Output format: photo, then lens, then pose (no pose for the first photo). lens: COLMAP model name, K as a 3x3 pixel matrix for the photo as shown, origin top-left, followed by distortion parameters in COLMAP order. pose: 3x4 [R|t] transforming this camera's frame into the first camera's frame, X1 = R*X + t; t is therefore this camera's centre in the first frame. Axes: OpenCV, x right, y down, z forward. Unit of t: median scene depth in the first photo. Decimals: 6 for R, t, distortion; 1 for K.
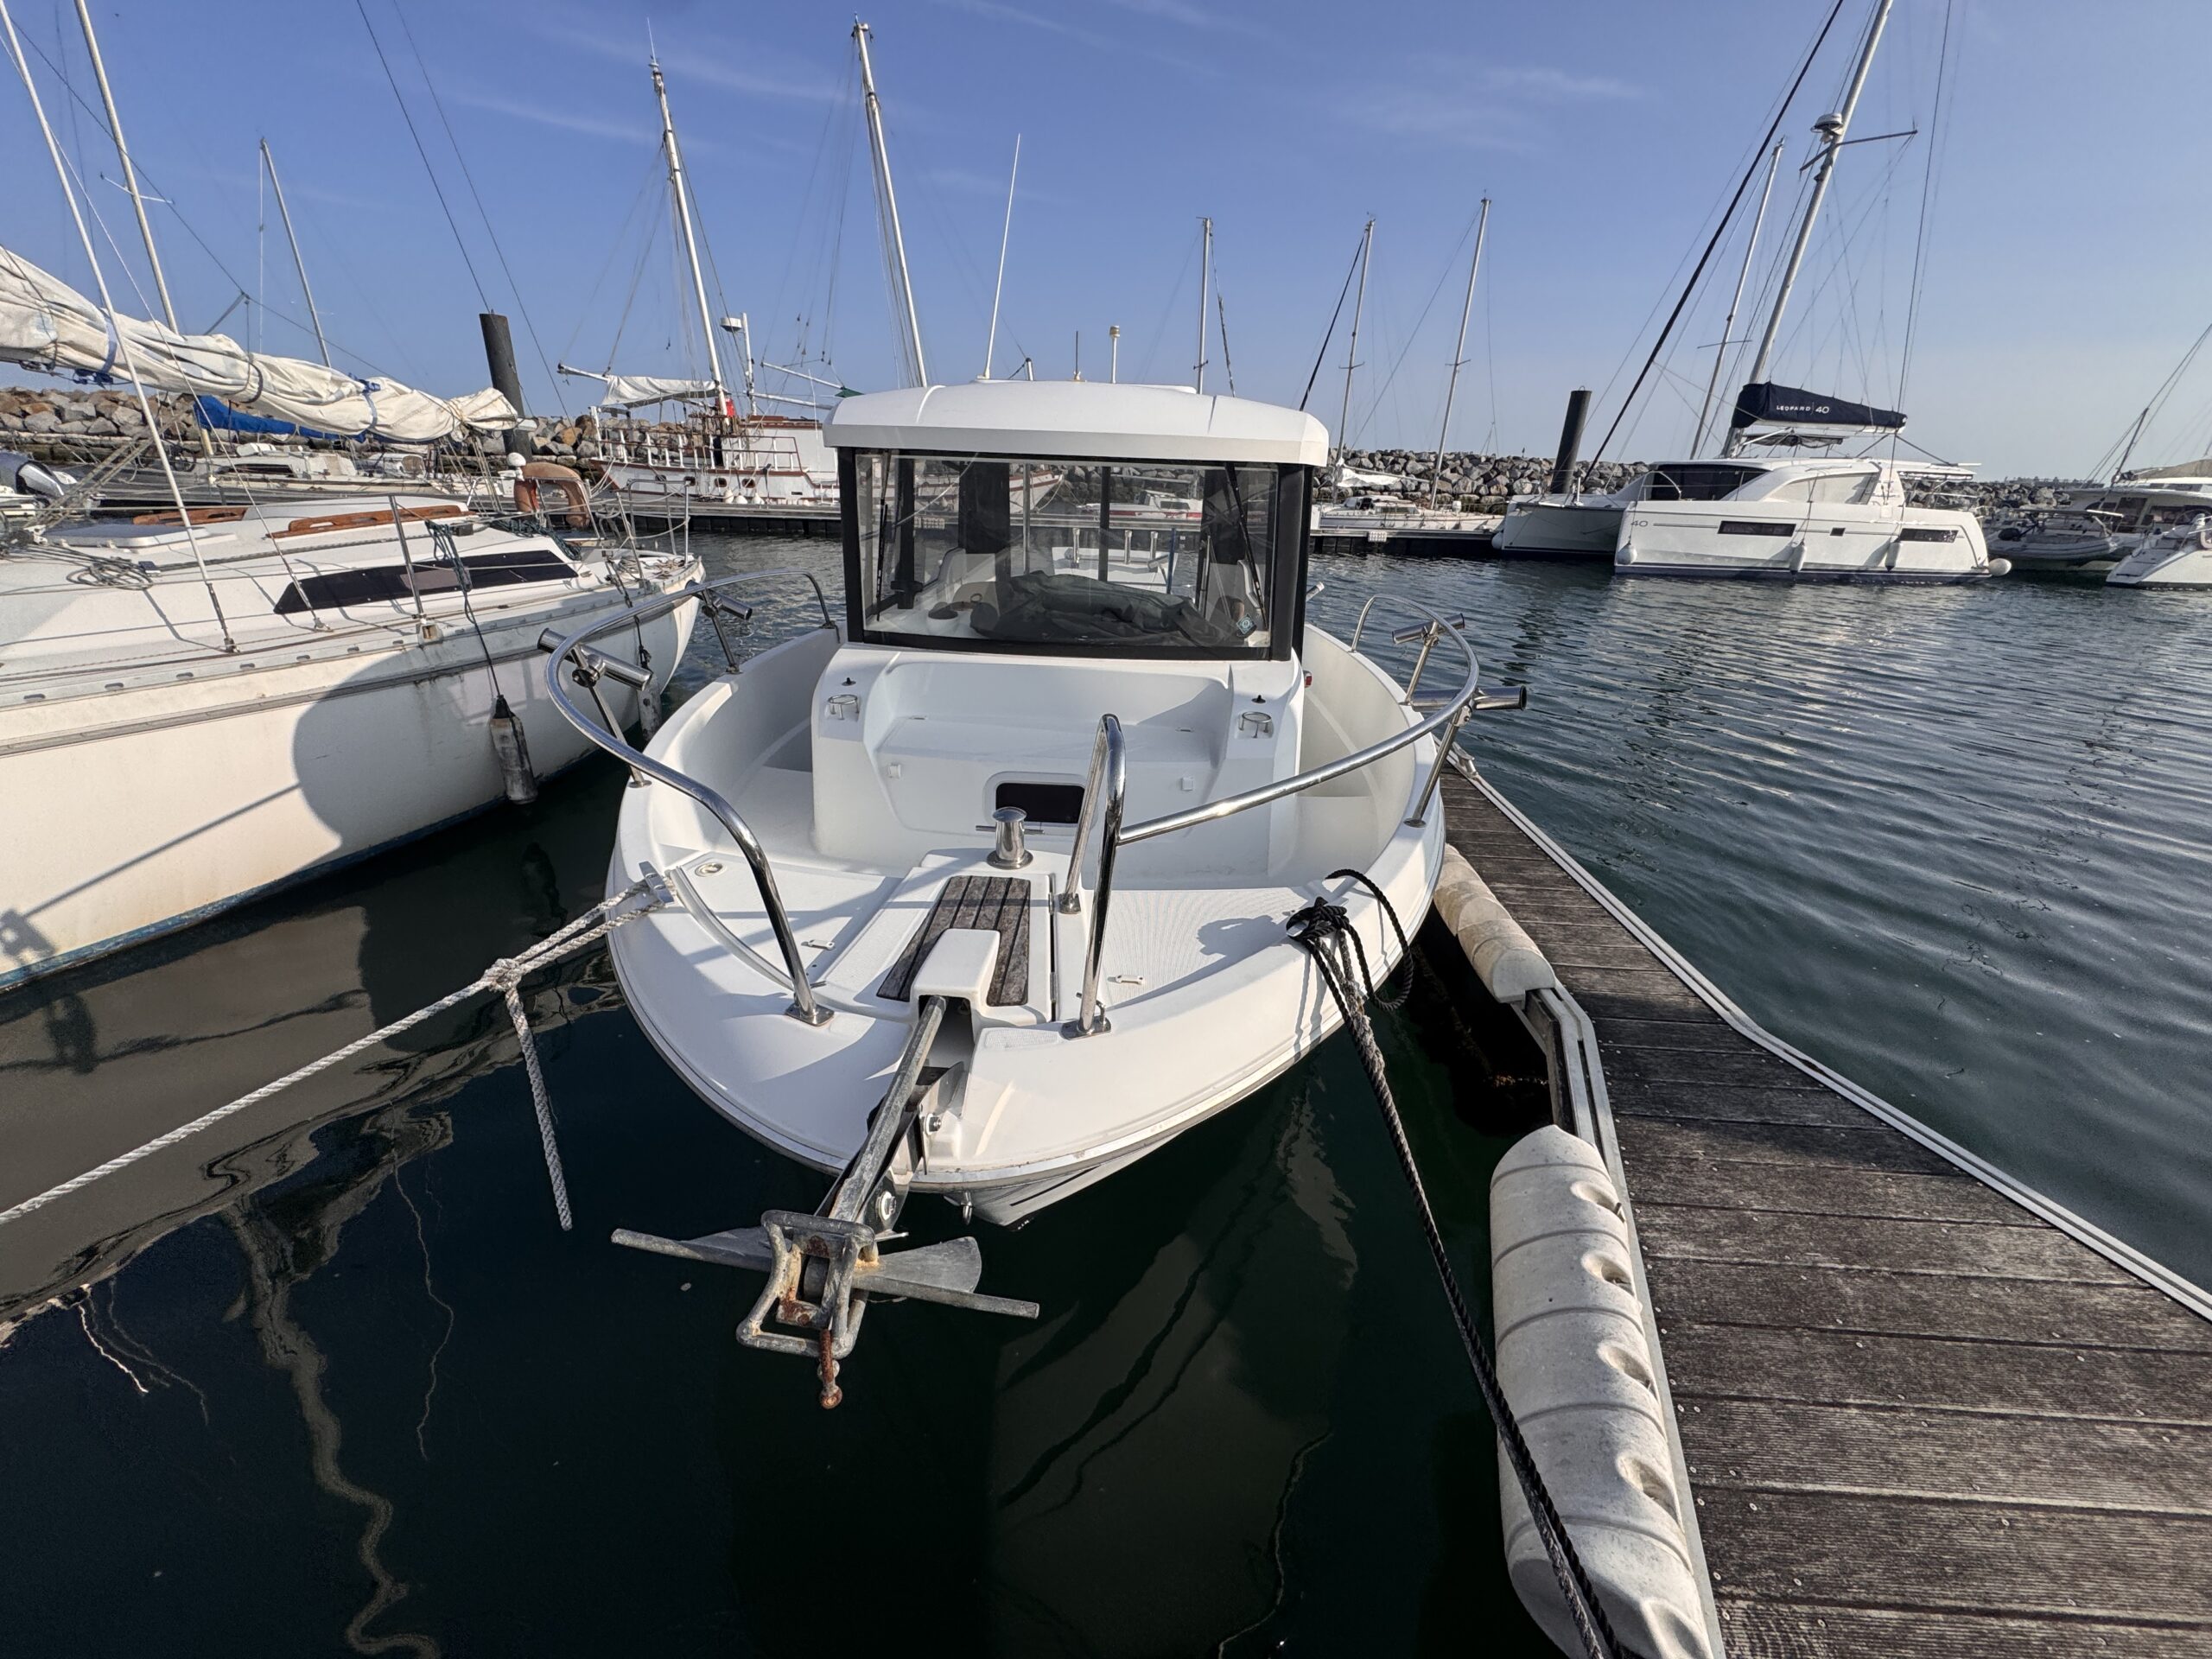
lens RADIAL K [[873.2, 0, 1102.8], [0, 873.2, 820.5], [0, 0, 1]] dist [-0.001171, 0.000064]
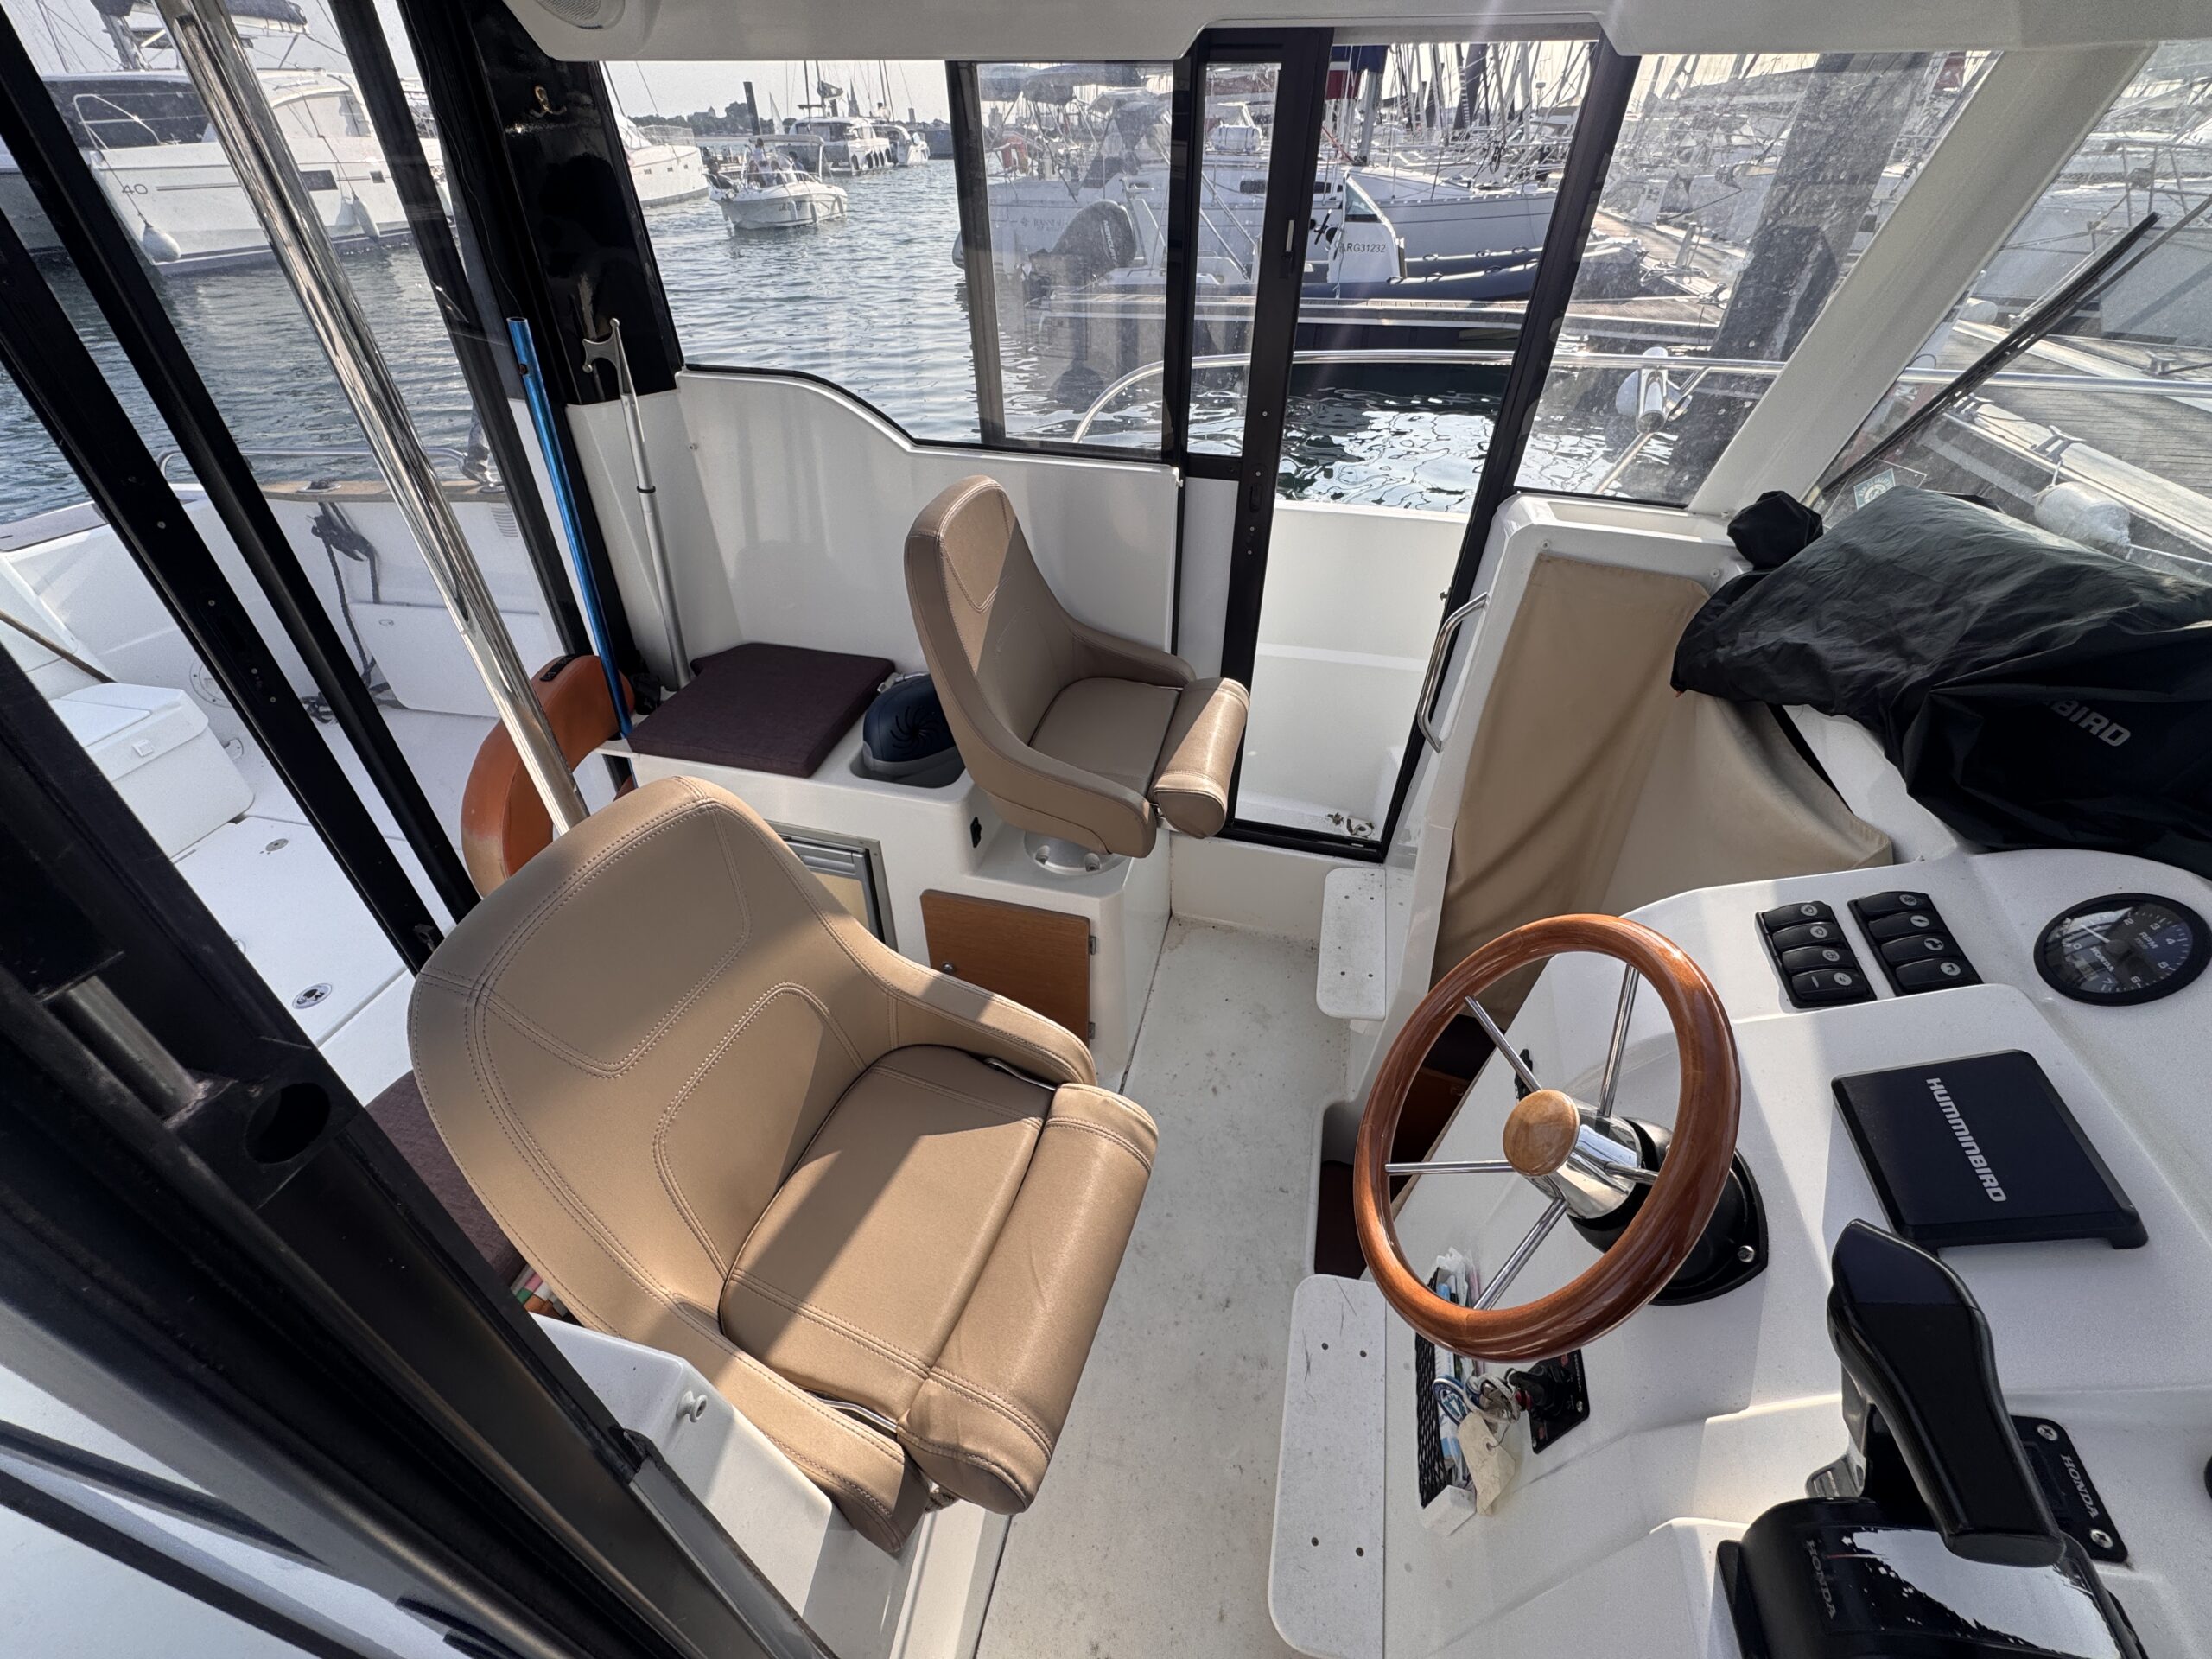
lens RADIAL K [[882.7, 0, 1102.1], [0, 882.7, 826.9], [0, 0, 1]] dist [0.002111, 0.000200]
pose [[0.193902, -0.638005, 0.745219, -0.047550], [0.379447, 0.749288, 0.542759, -0.060095], [-0.904667, 0.177529, 0.387378, 0.150359]]
